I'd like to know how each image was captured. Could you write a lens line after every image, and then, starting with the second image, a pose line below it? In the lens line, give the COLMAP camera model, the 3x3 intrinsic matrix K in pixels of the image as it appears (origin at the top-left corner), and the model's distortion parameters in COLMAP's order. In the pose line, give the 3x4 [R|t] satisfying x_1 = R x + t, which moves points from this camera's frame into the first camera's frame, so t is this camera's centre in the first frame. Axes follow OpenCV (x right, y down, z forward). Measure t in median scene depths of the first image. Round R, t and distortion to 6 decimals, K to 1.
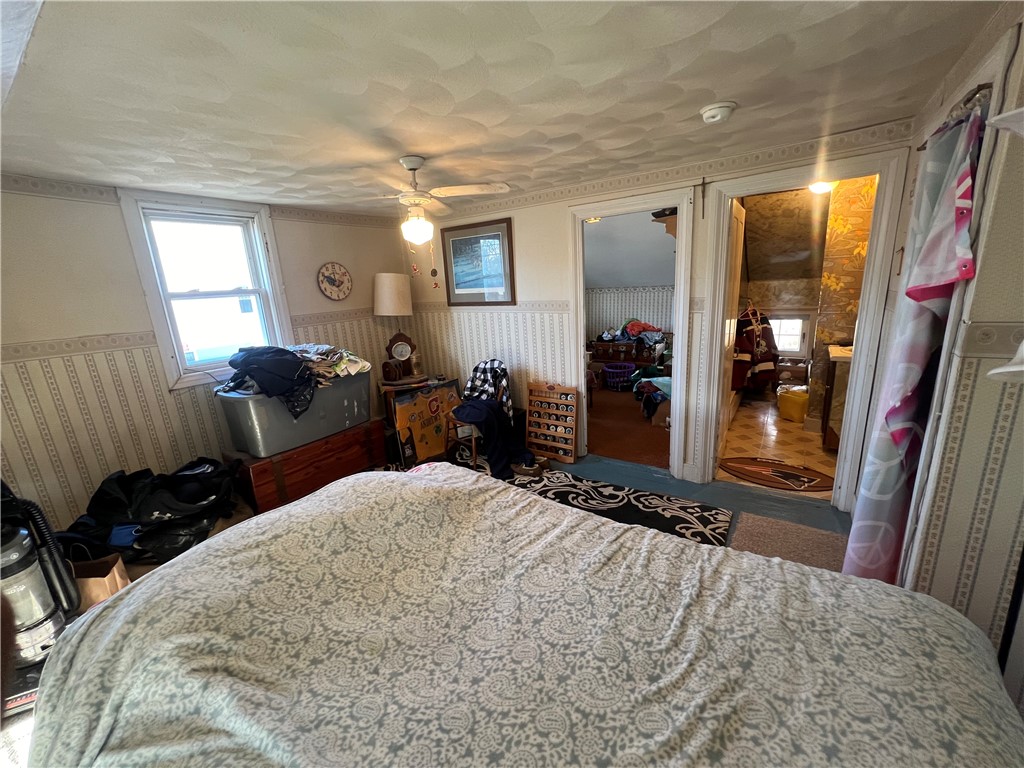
lens RADIAL K [[413.1, 0, 512.0], [0, 413.1, 384.0], [0, 0, 1]] dist [-0.001749, -0.000366]
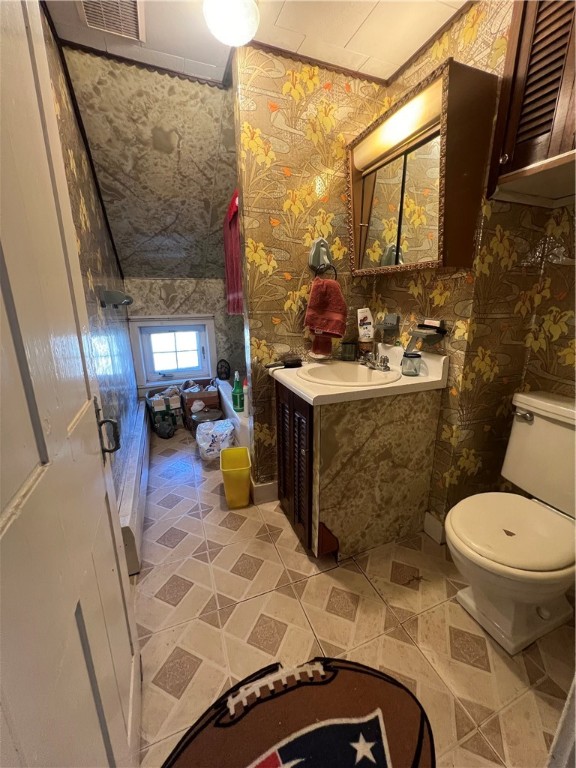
lens RADIAL K [[309.8, 0, 288.0], [0, 309.8, 384.0], [0, 0, 1]] dist [-0.001749, -0.000366]
pose [[0.569484, -0.158908, 0.806496, 0.409644], [0.165979, 0.983156, 0.076515, -0.098565], [-0.805071, 0.090288, 0.586267, 0.705821]]
